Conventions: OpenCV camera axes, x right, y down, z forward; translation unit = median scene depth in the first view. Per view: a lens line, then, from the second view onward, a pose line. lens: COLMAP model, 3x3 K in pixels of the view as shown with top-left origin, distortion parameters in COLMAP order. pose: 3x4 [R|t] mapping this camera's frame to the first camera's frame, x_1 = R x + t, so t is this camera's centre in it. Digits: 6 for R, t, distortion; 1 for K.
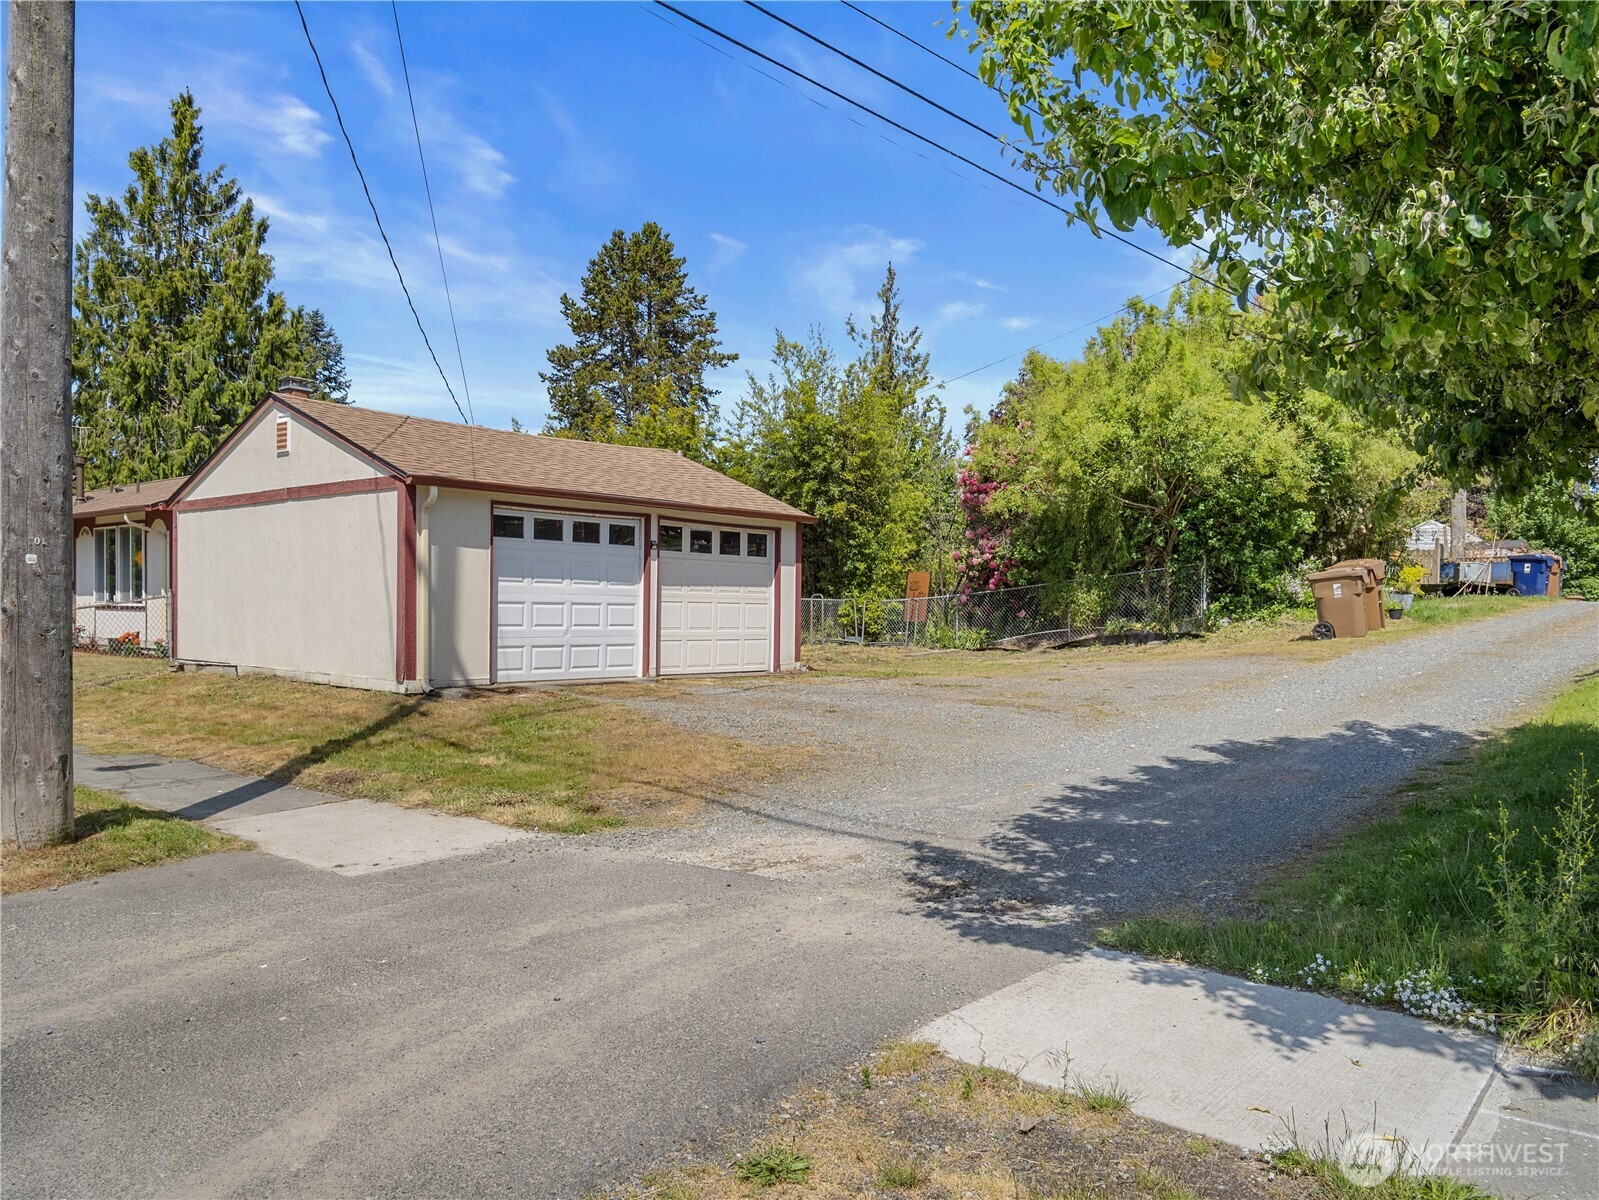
lens RADIAL K [[1125.7, 0, 799.5], [0, 1125.7, 600.0], [0, 0, 1]] dist [0.003697, 0.003130]
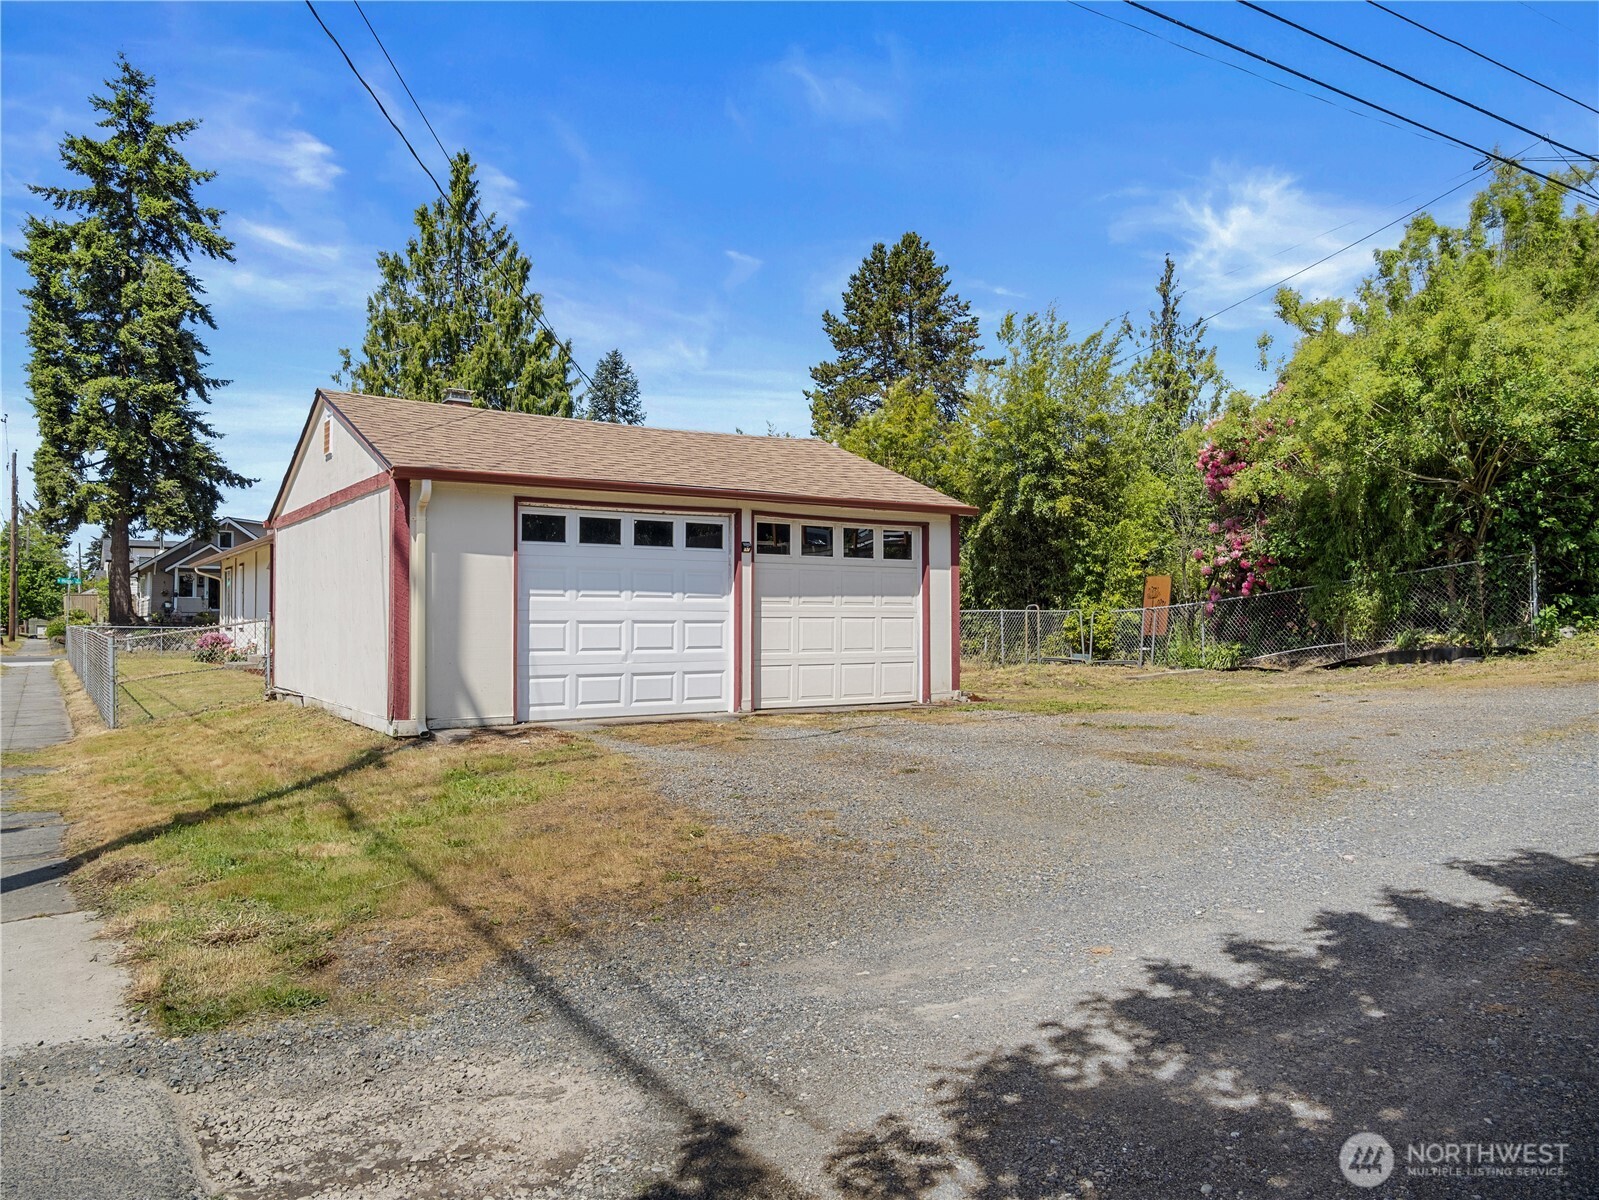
lens RADIAL K [[1123.5, 0, 800.6], [0, 1123.5, 570.6], [0, 0, 1]] dist [-0.004294, -0.000556]
pose [[0.967371, -0.026699, -0.251954, 0.071236], [0.016935, 0.999022, -0.040842, 0.001025], [0.252798, 0.035242, 0.966877, 0.150105]]
